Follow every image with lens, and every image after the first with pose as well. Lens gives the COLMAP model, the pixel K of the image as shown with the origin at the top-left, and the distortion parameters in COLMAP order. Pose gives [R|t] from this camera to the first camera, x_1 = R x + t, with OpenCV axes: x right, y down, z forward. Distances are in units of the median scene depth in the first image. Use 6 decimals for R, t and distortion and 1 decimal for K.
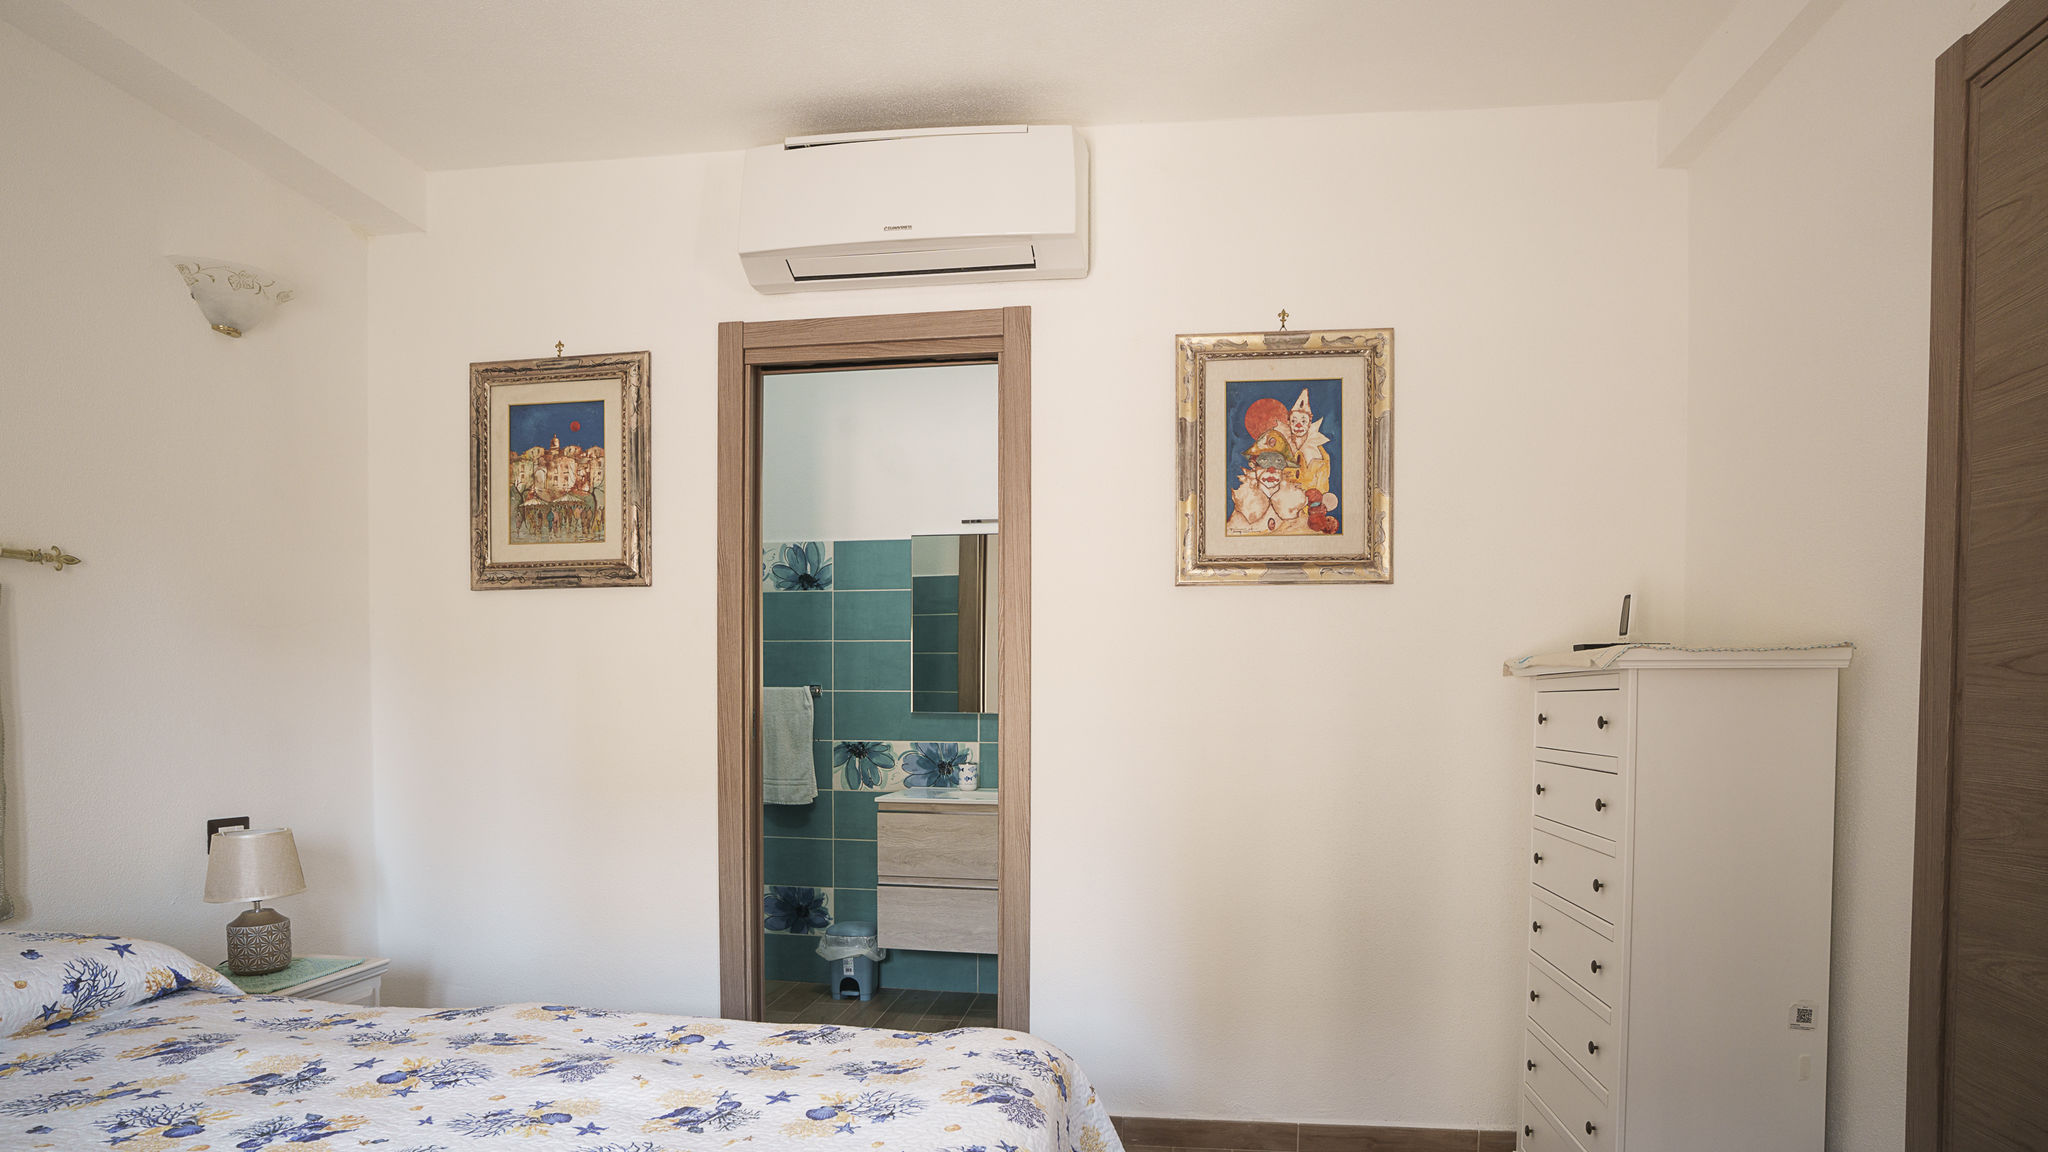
lens RADIAL K [[1105.8, 0, 1006.0], [0, 1105.8, 744.6], [0, 0, 1]] dist [-0.025489, 0.003451]
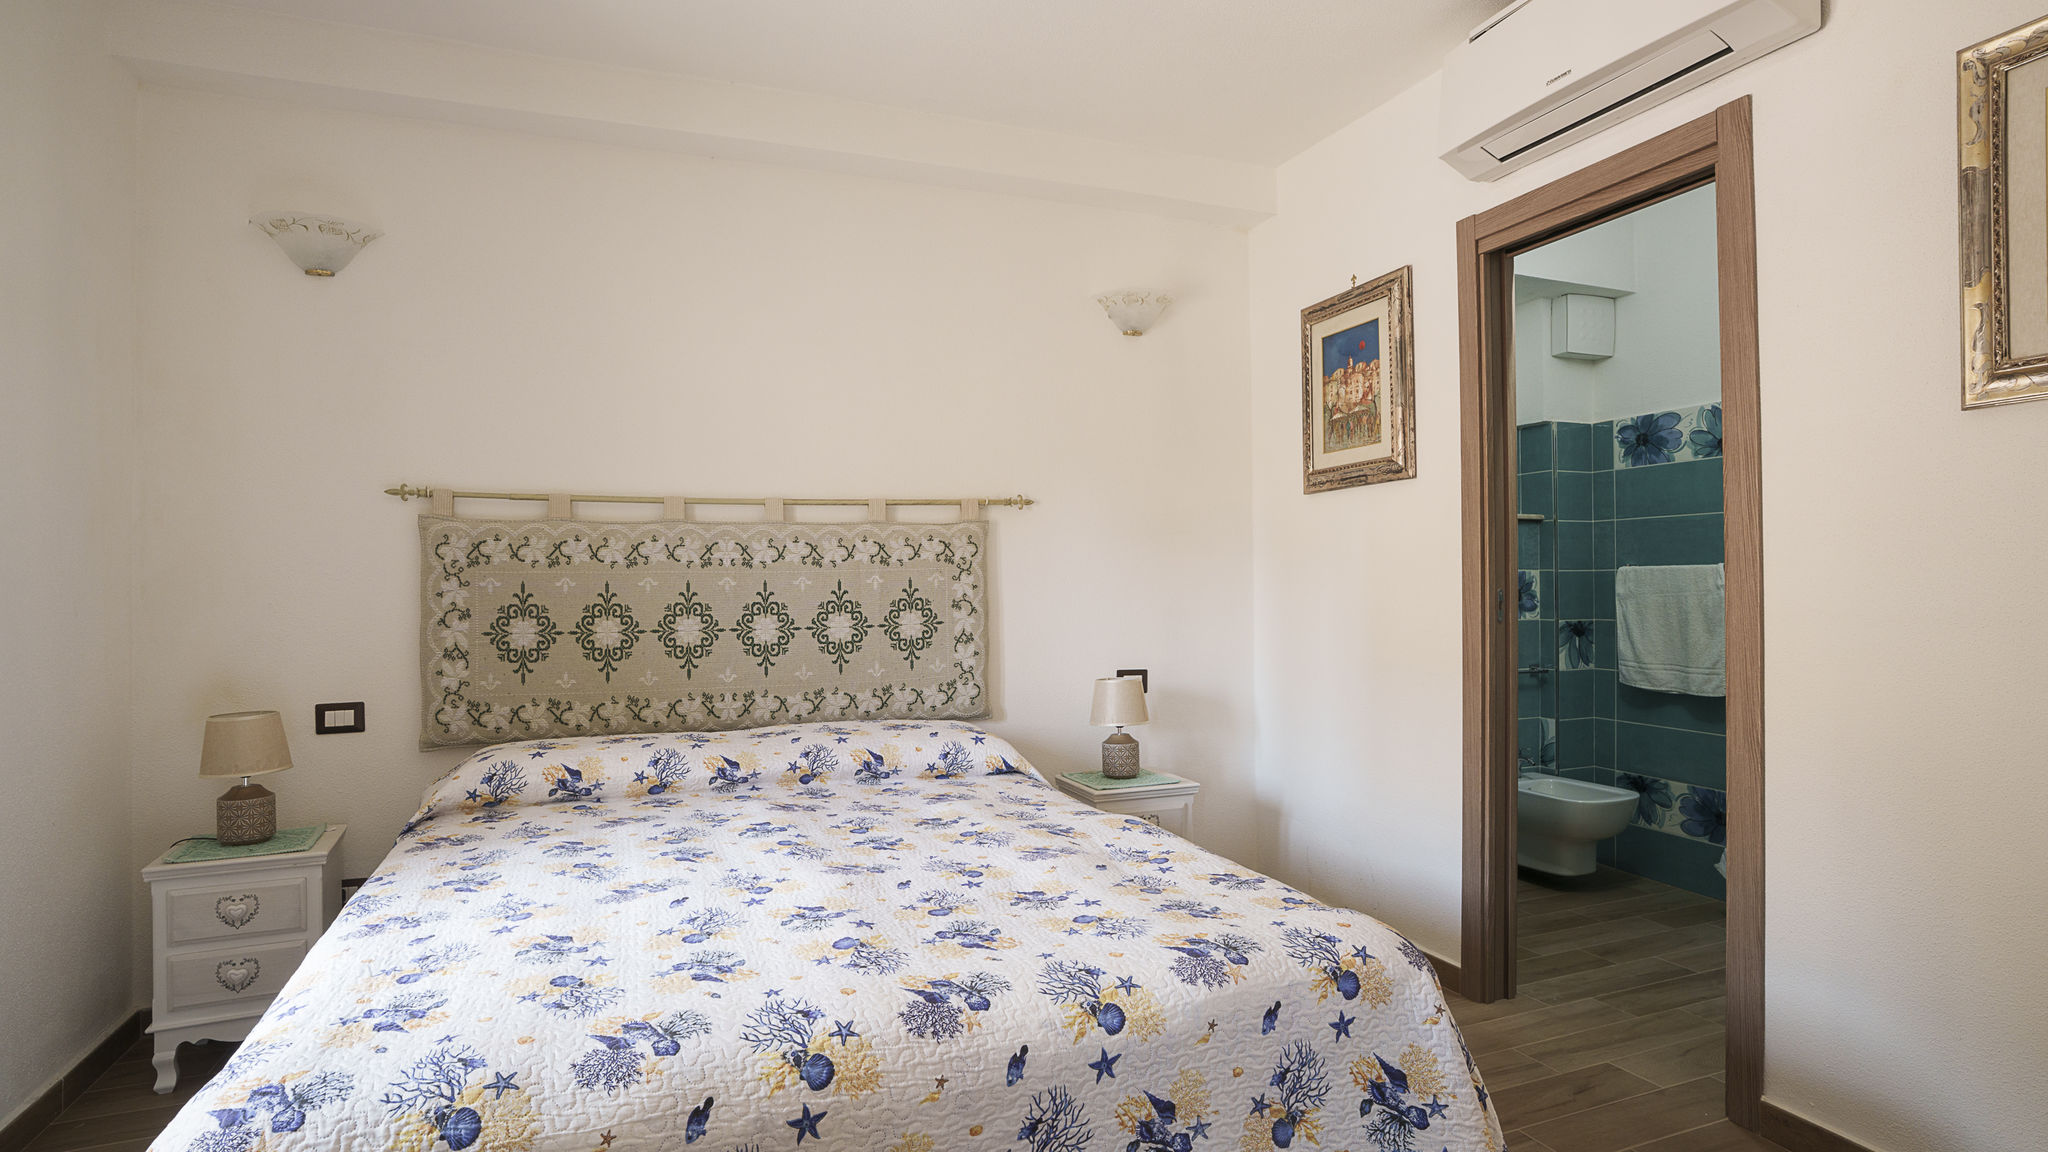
lens RADIAL K [[1066.1, 0, 1029.0], [0, 1066.1, 589.0], [0, 0, 1]] dist [-0.072126, 0.039257]
pose [[0.500368, -0.008275, -0.865773, 0.387284], [-0.020594, 0.999558, -0.021456, -0.004598], [0.865568, 0.028565, 0.499977, 0.157560]]
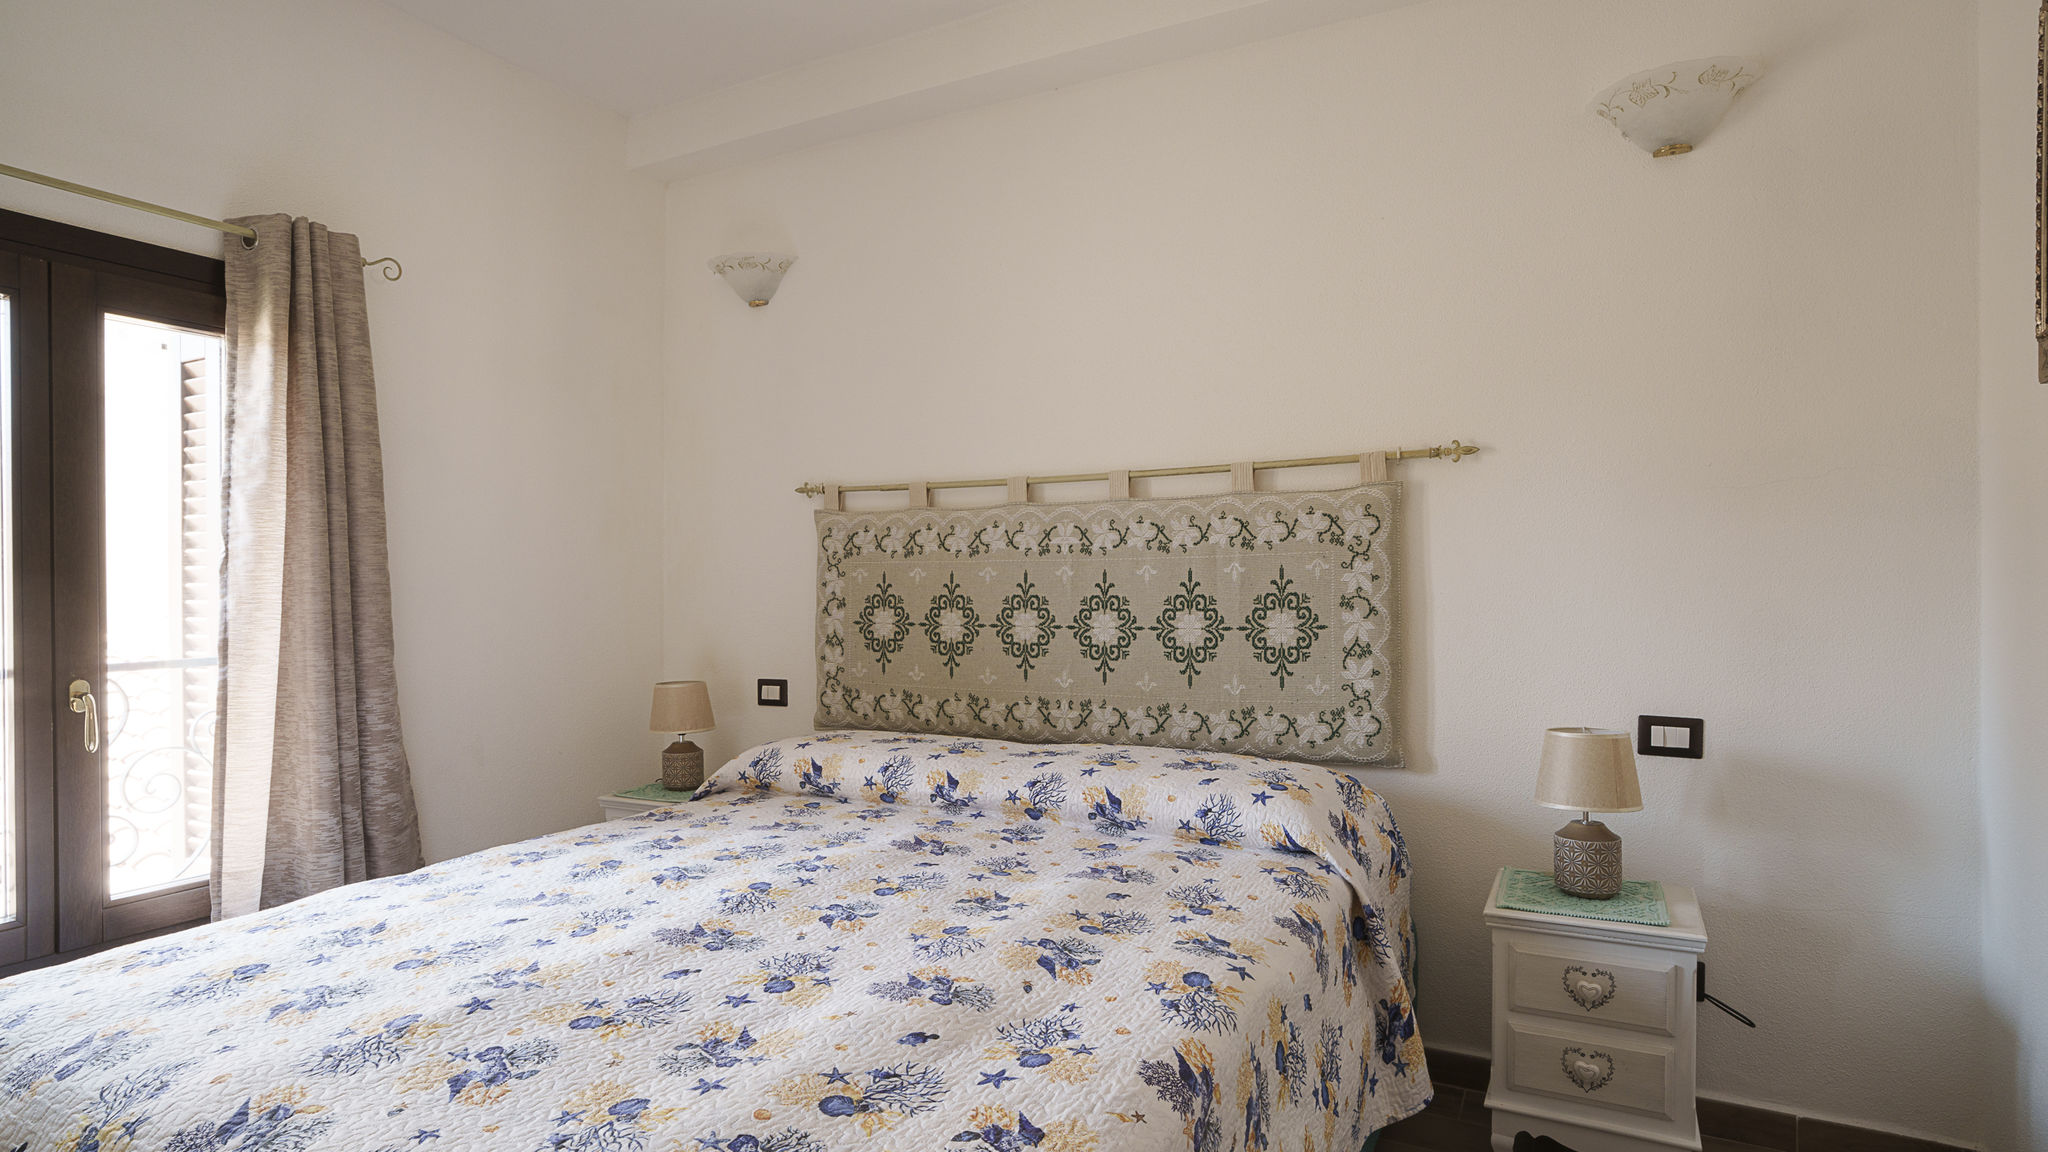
lens RADIAL K [[1066.1, 0, 1009.0], [0, 1066.1, 590.6], [0, 0, 1]] dist [-0.072126, 0.039257]
pose [[-0.326816, 0.002631, -0.945084, 0.204621], [-0.031816, 0.999399, 0.013784, -0.023135], [0.944552, 0.034574, -0.326535, 0.687386]]
